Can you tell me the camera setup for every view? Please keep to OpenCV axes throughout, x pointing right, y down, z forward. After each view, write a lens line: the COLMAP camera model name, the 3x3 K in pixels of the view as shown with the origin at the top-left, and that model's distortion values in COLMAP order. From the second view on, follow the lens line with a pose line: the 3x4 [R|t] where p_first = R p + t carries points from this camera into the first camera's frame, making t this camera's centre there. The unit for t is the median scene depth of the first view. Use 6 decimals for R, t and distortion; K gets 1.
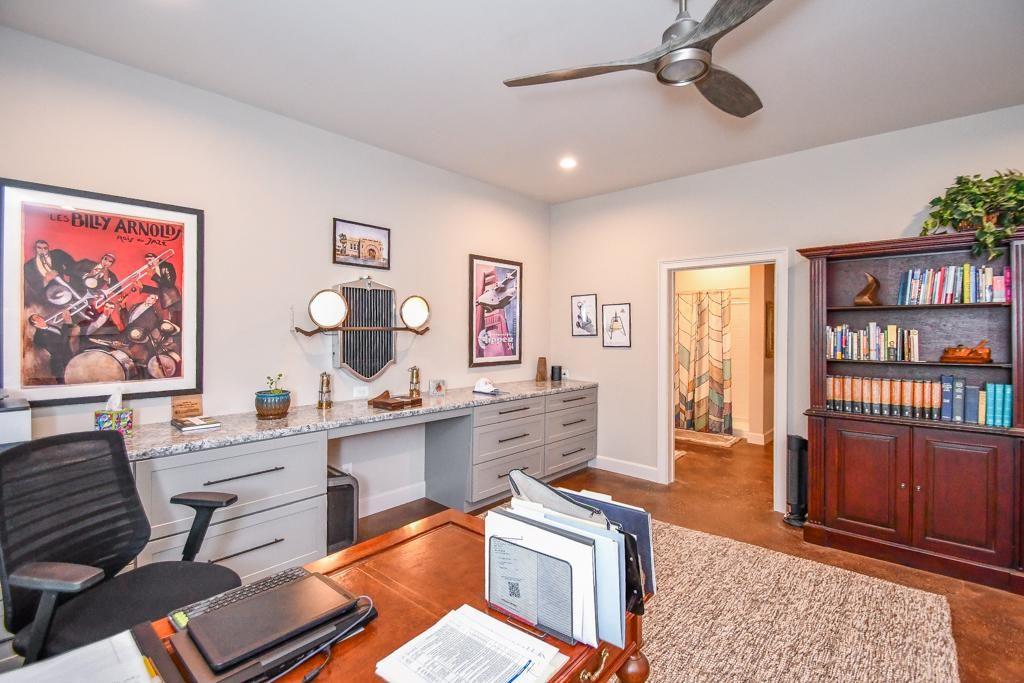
lens RADIAL K [[475.3, 0, 507.4], [0, 475.3, 336.3], [0, 0, 1]] dist [-0.005051, -0.003598]
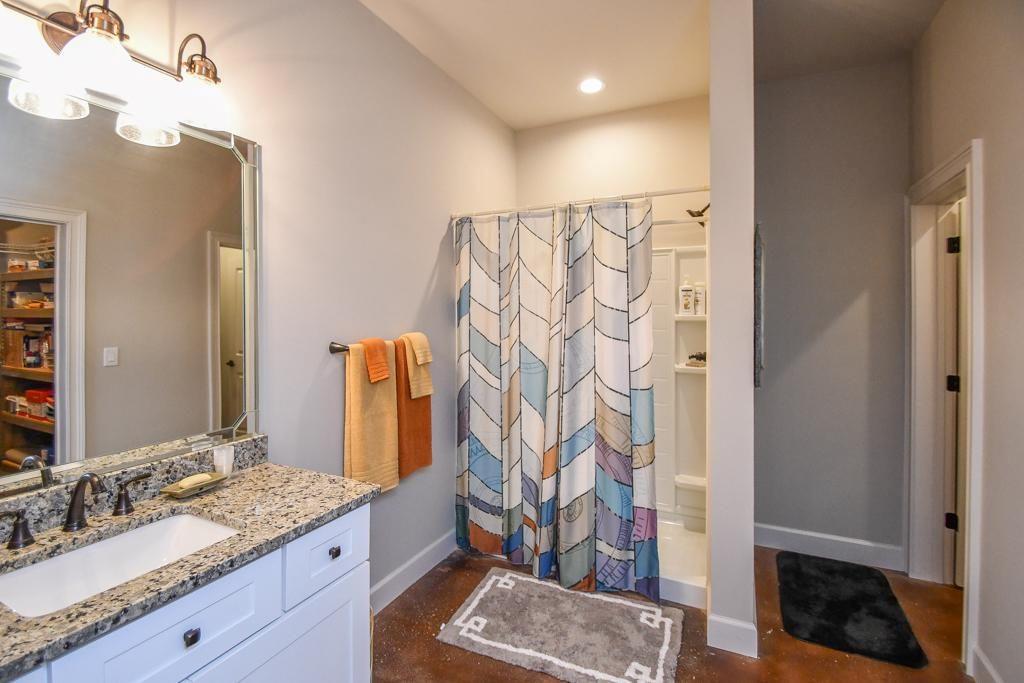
lens RADIAL K [[475.3, 0, 519.9], [0, 475.3, 313.0], [0, 0, 1]] dist [-0.005051, -0.003598]
pose [[0.957385, -0.003395, 0.288795, 0.263439], [0.004629, 0.999983, -0.003588, -0.008428], [-0.288778, 0.004772, 0.957384, 0.666303]]
